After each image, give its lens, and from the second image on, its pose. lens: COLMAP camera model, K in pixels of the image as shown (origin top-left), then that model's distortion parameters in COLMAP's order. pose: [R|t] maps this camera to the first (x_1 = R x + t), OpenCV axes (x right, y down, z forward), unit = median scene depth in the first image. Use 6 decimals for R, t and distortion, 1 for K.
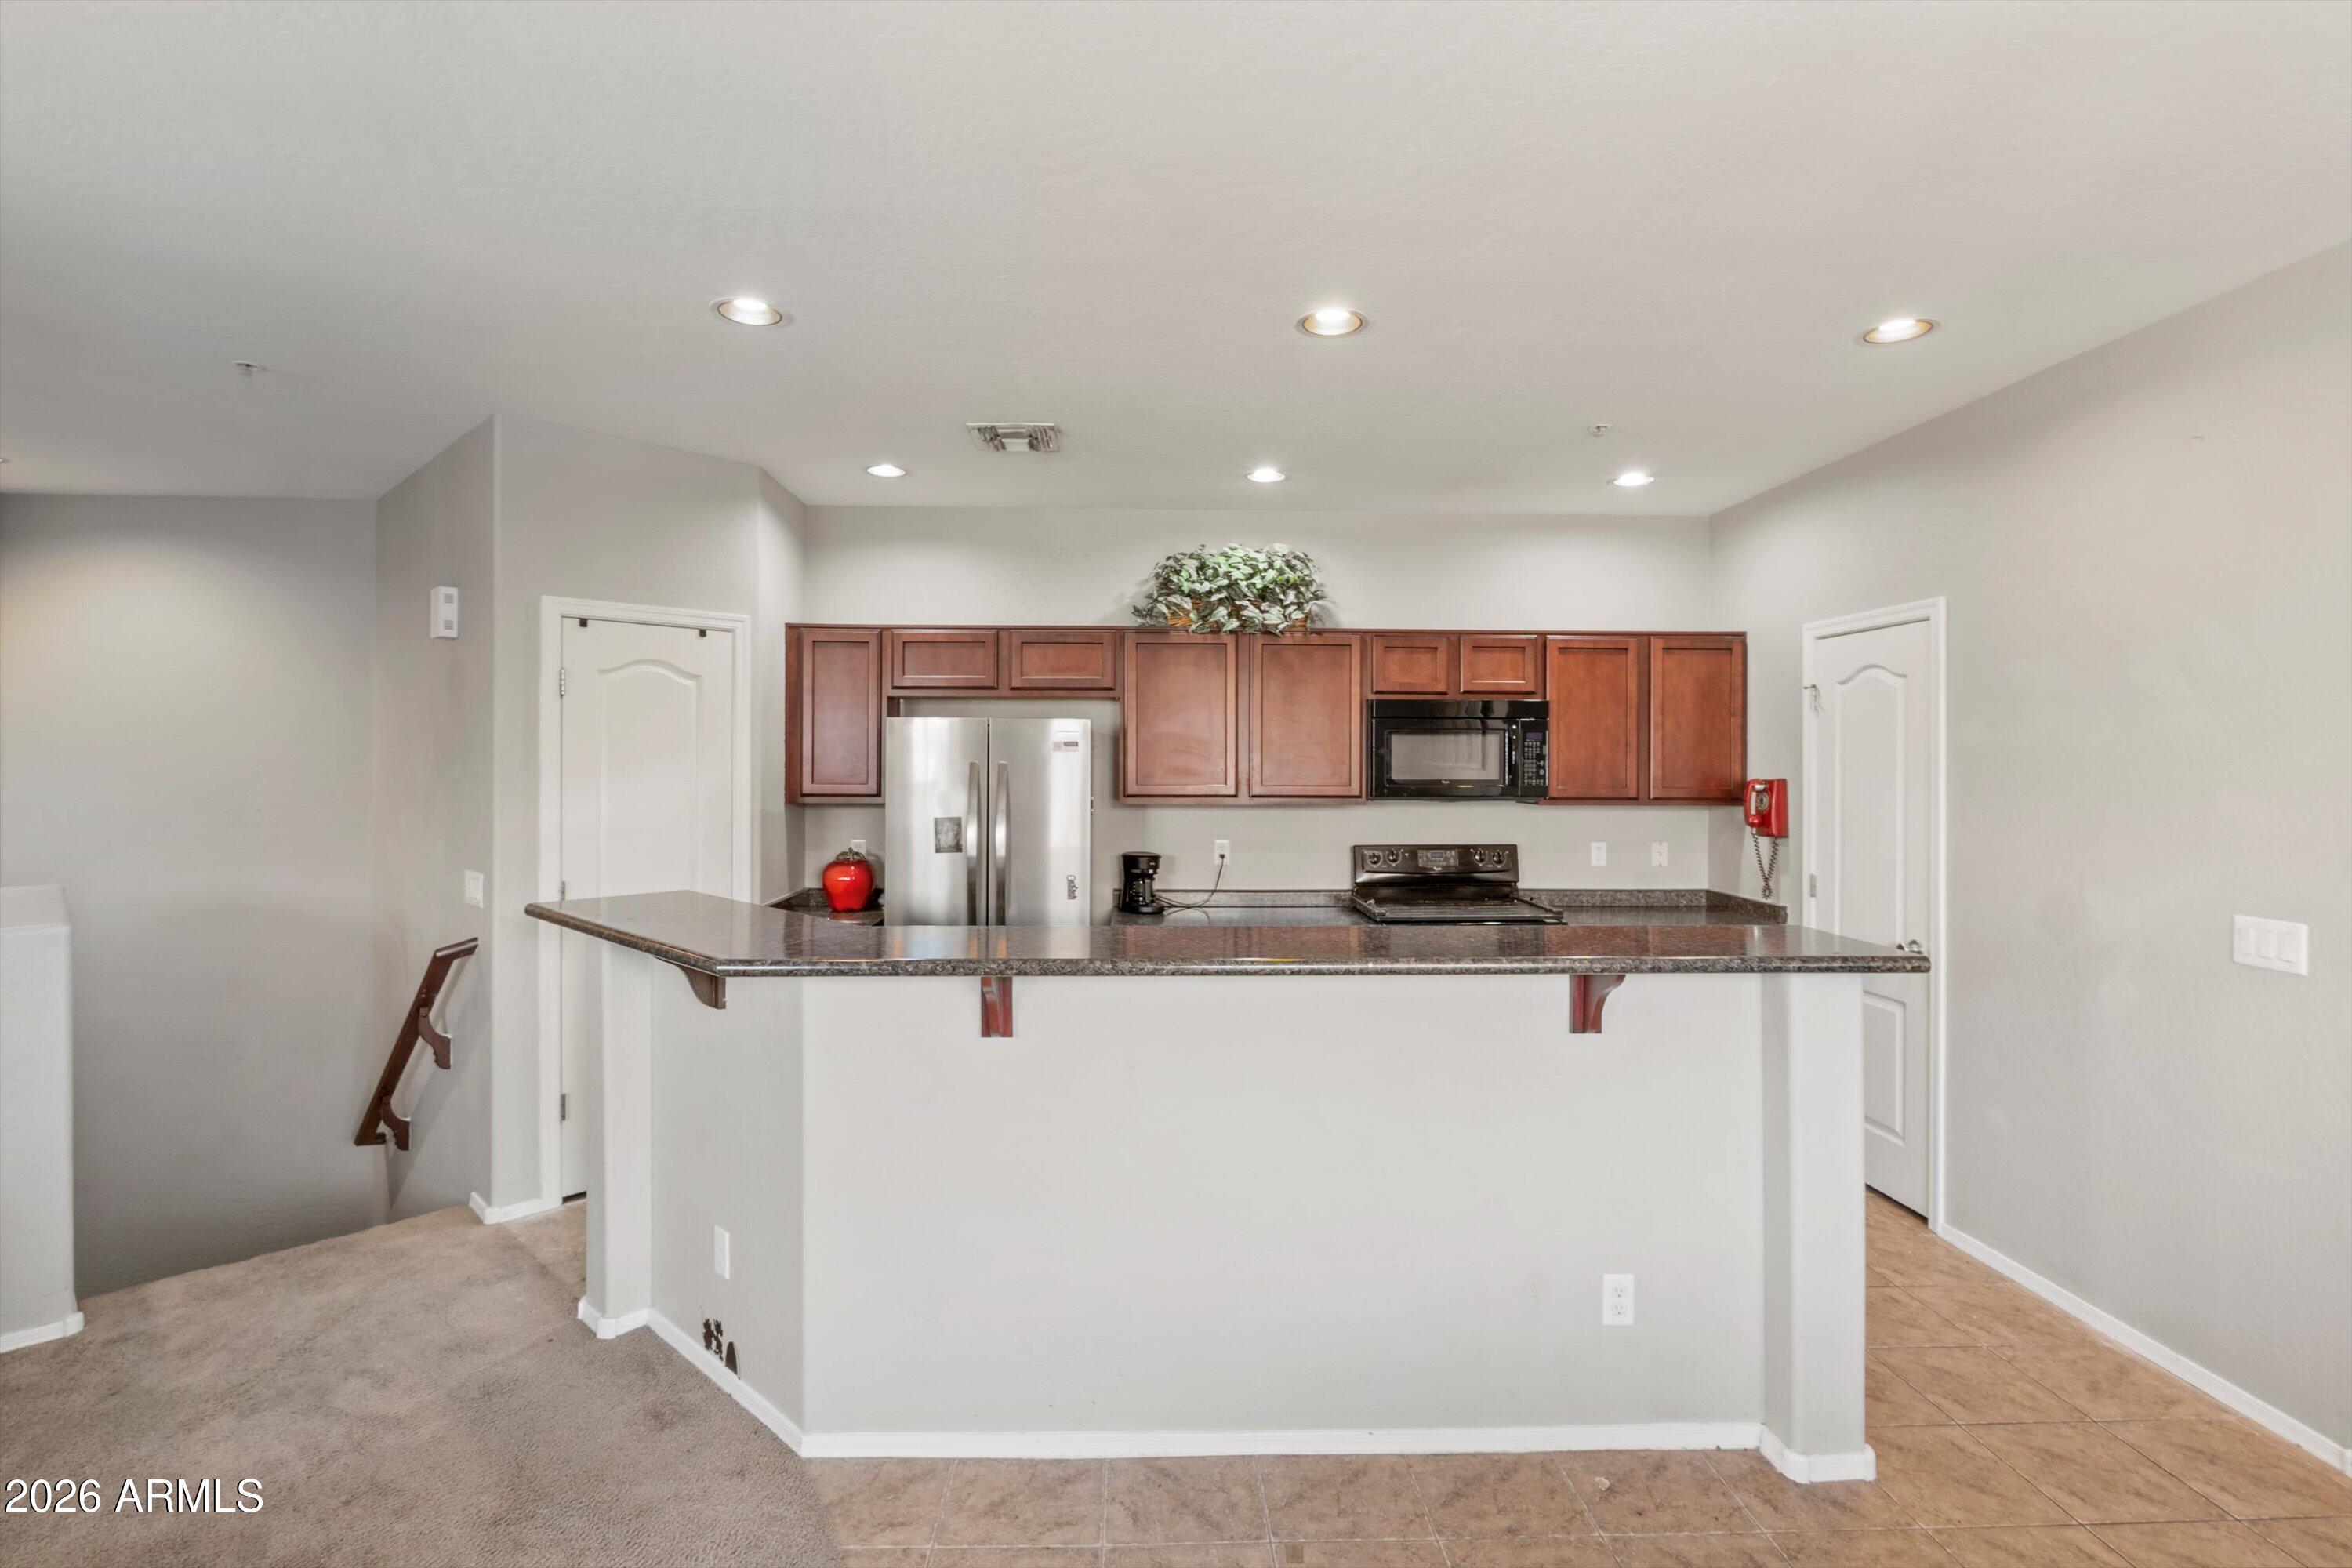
lens RADIAL K [[1095.7, 0, 1144.7], [0, 1095.7, 757.9], [0, 0, 1]] dist [-0.005851, 0.001185]
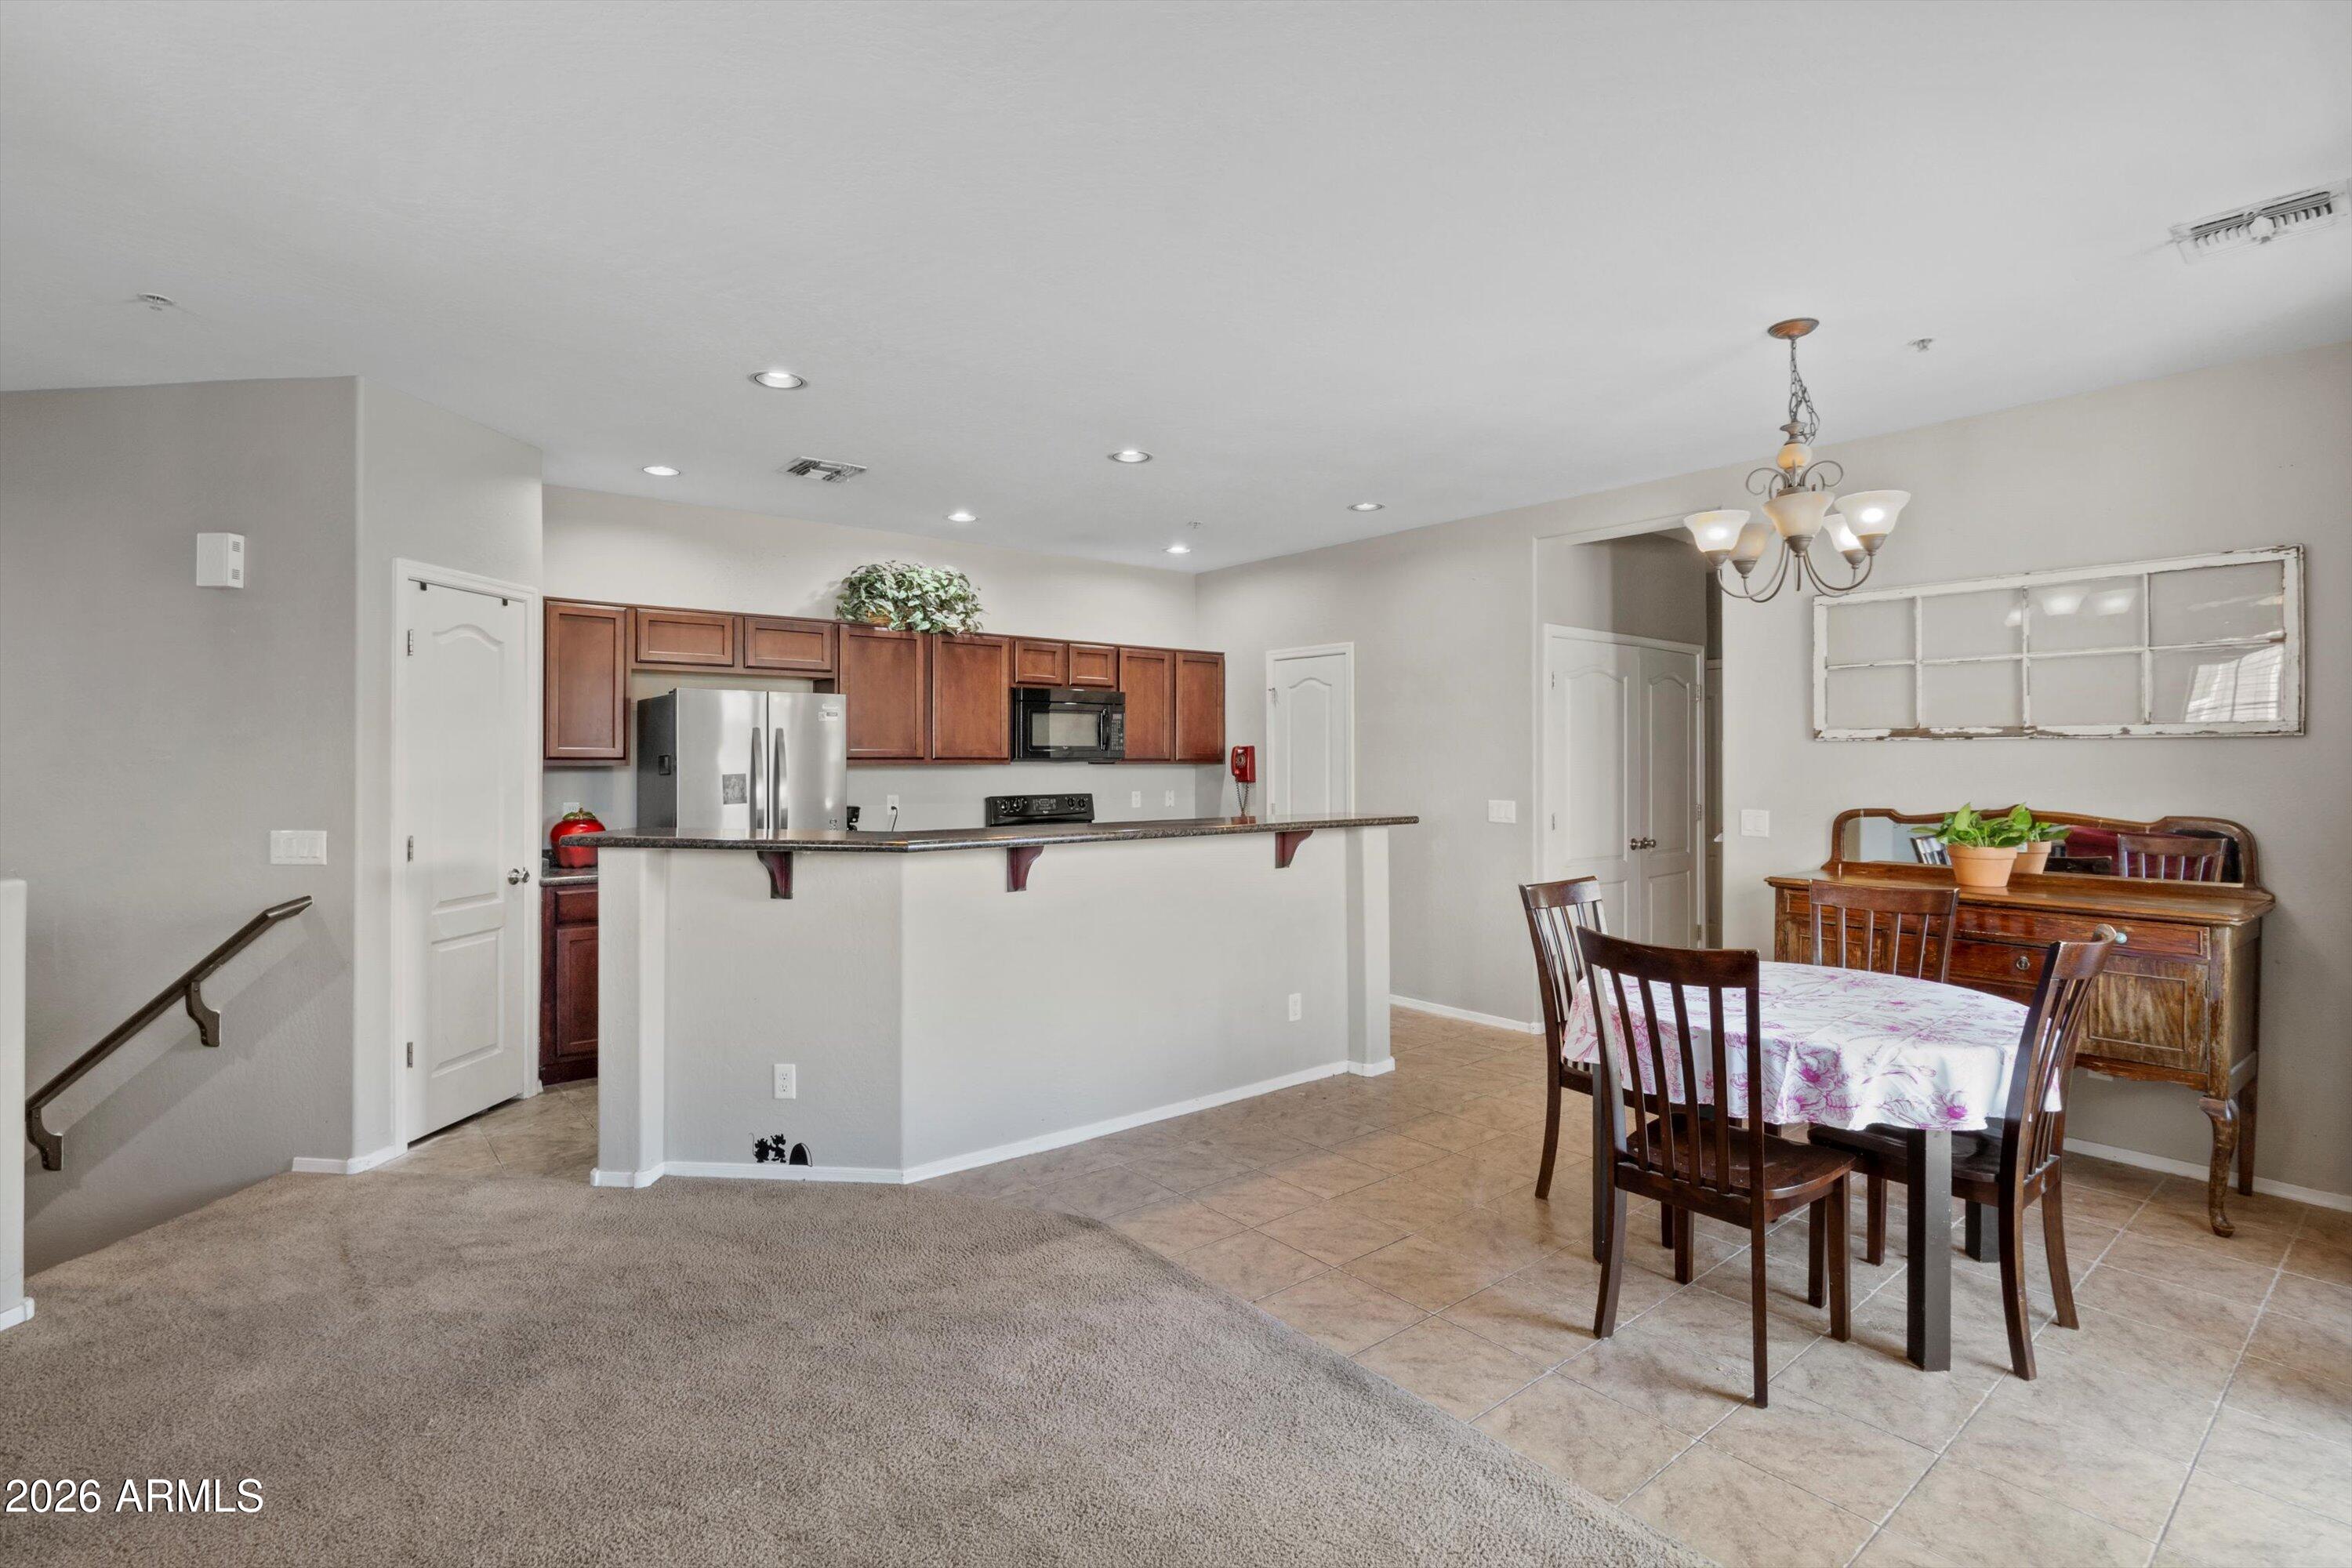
lens RADIAL K [[1095.7, 0, 1157.2], [0, 1095.7, 751.1], [0, 0, 1]] dist [-0.005851, 0.001185]
pose [[0.800246, 0.000601, 0.599672, -0.533054], [-0.000458, 1.000000, -0.000391, 0.030156], [-0.599672, 0.000038, 0.800246, -0.225042]]
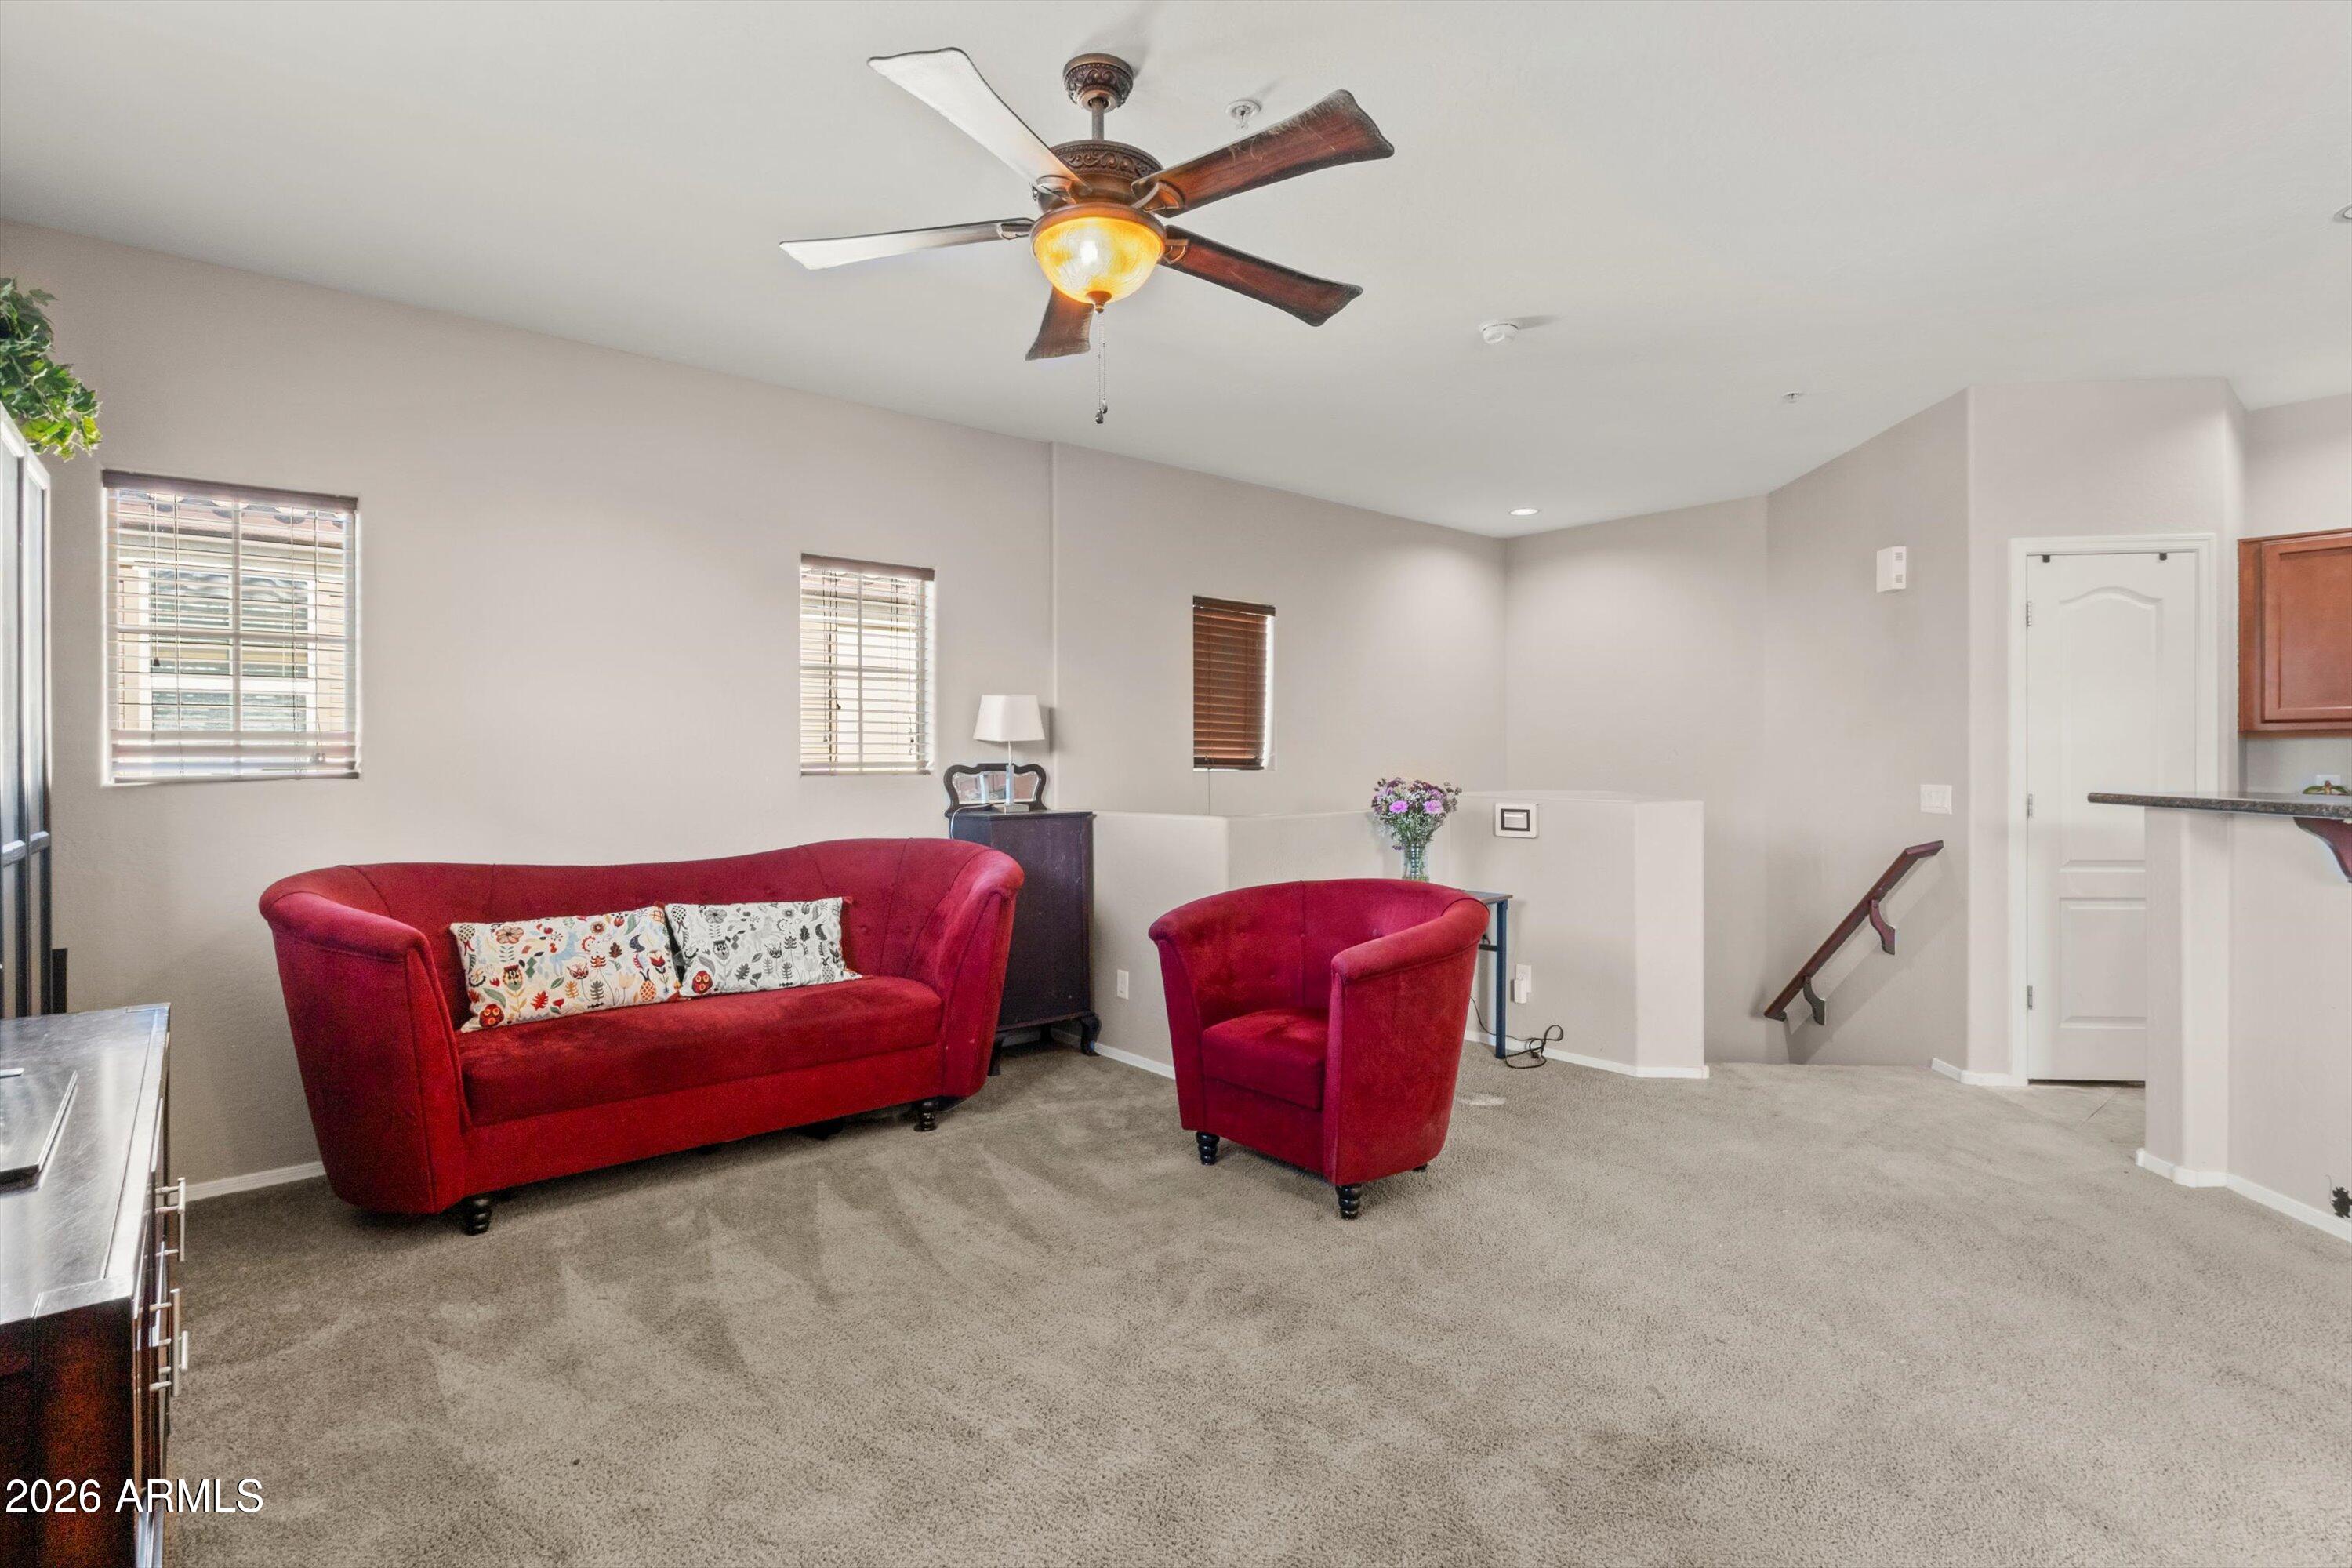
lens RADIAL K [[1095.7, 0, 1197.6], [0, 1095.7, 770.6], [0, 0, 1]] dist [-0.005851, 0.001185]
pose [[0.634238, 0.001397, -0.773136, -0.191799], [0.009172, 0.999914, 0.009330, 0.064655], [0.773083, -0.013009, 0.634171, -0.320605]]
